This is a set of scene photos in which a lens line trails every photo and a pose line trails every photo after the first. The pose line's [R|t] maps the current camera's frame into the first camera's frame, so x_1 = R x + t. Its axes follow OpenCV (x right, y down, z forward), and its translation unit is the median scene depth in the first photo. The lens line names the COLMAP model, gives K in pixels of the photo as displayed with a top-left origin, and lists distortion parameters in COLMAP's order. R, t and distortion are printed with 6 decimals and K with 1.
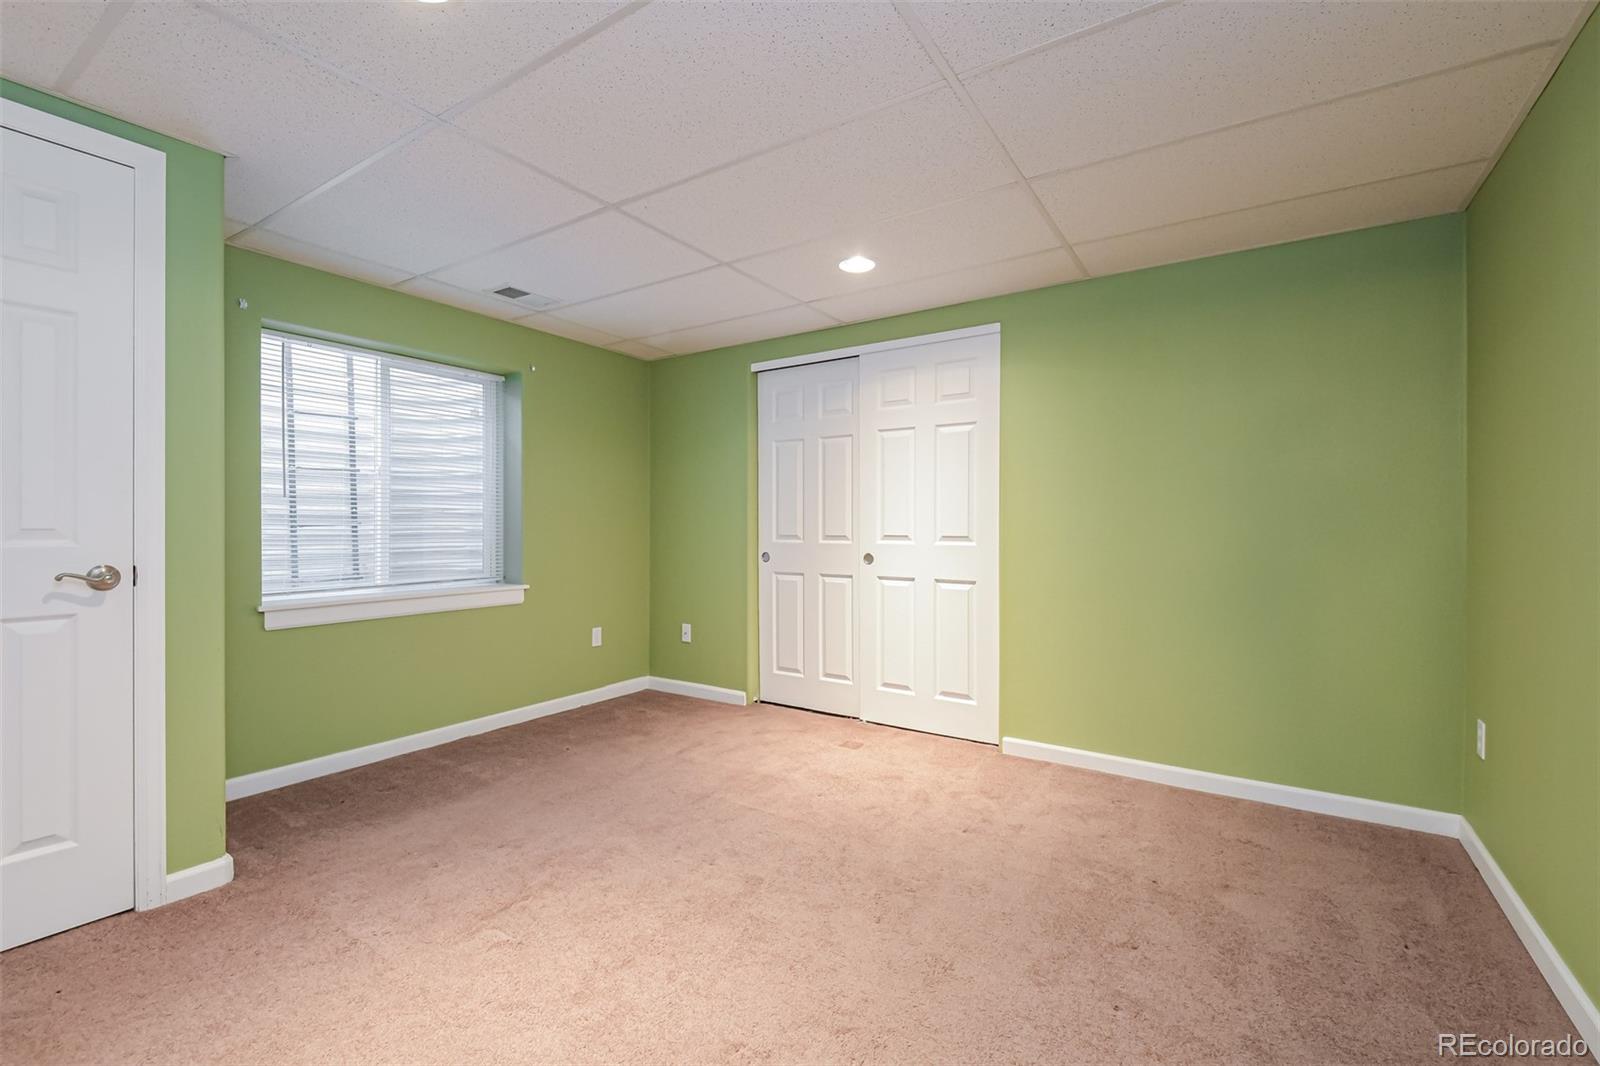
lens RADIAL K [[695.3, 0, 797.2], [0, 695.3, 535.0], [0, 0, 1]] dist [0.000657, -0.000171]
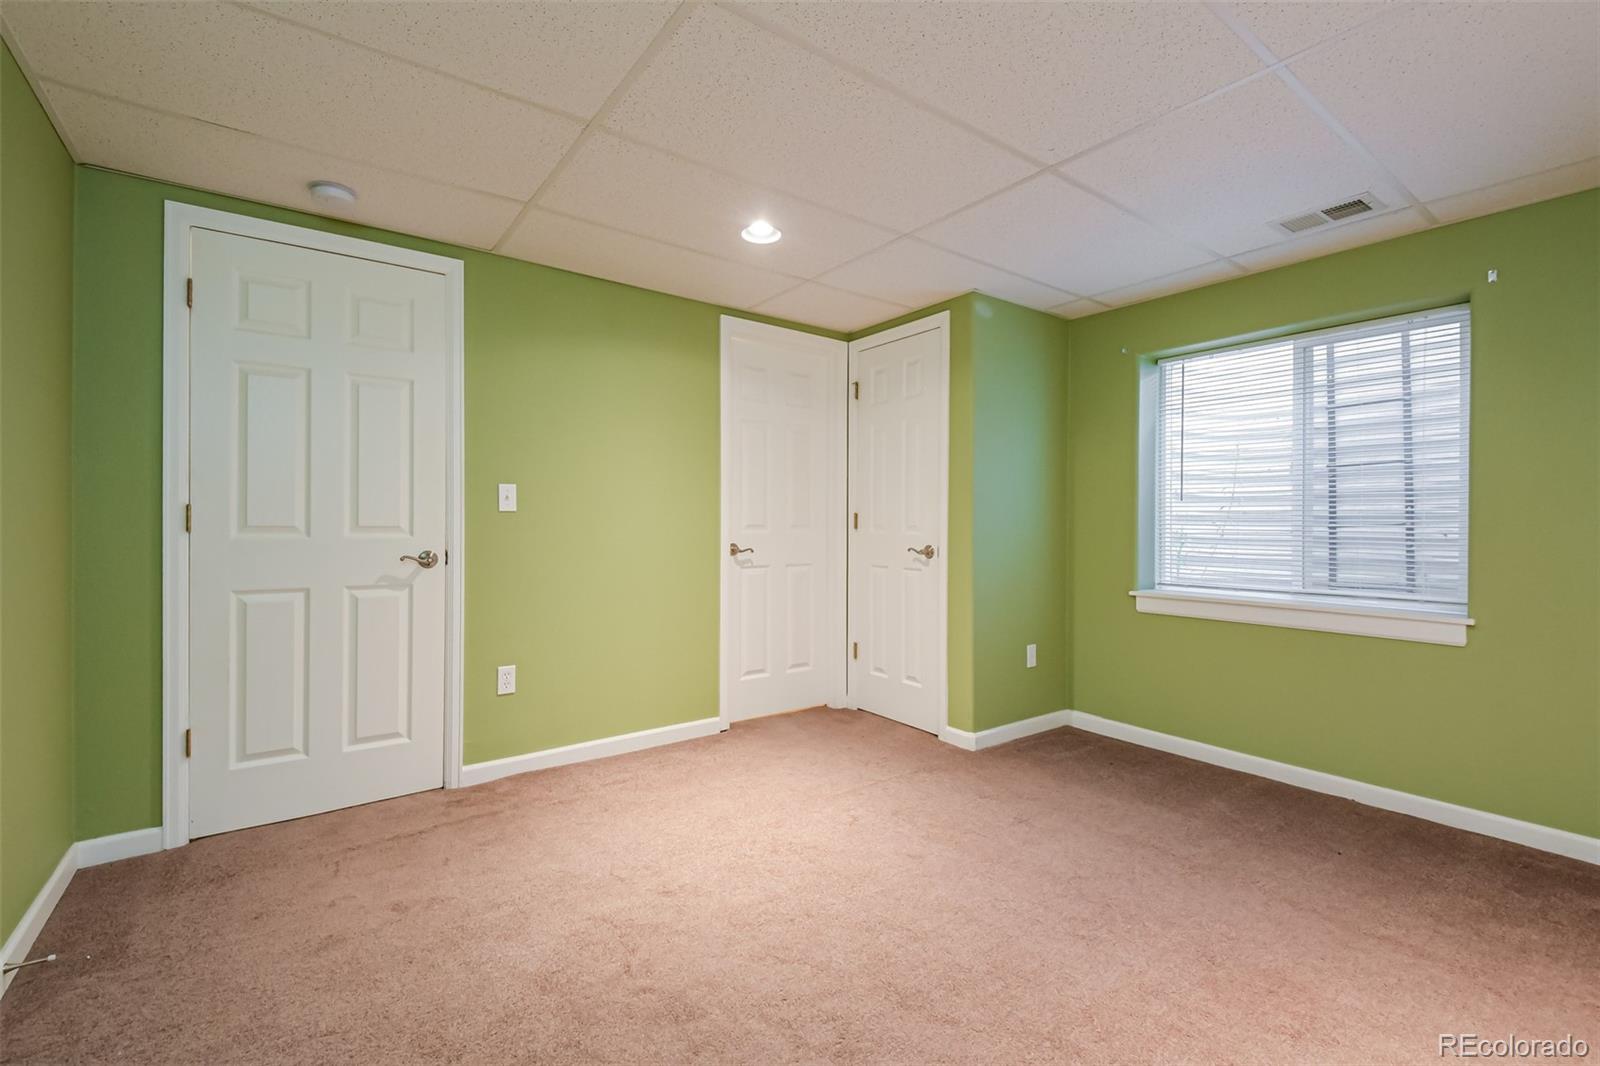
lens RADIAL K [[695.3, 0, 797.2], [0, 695.3, 535.0], [0, 0, 1]] dist [0.000657, -0.000171]
pose [[-0.353710, 0.009966, -0.935302, 0.437198], [-0.019847, 0.999638, 0.018157, -0.005009], [0.935144, 0.024985, -0.353384, 0.652471]]
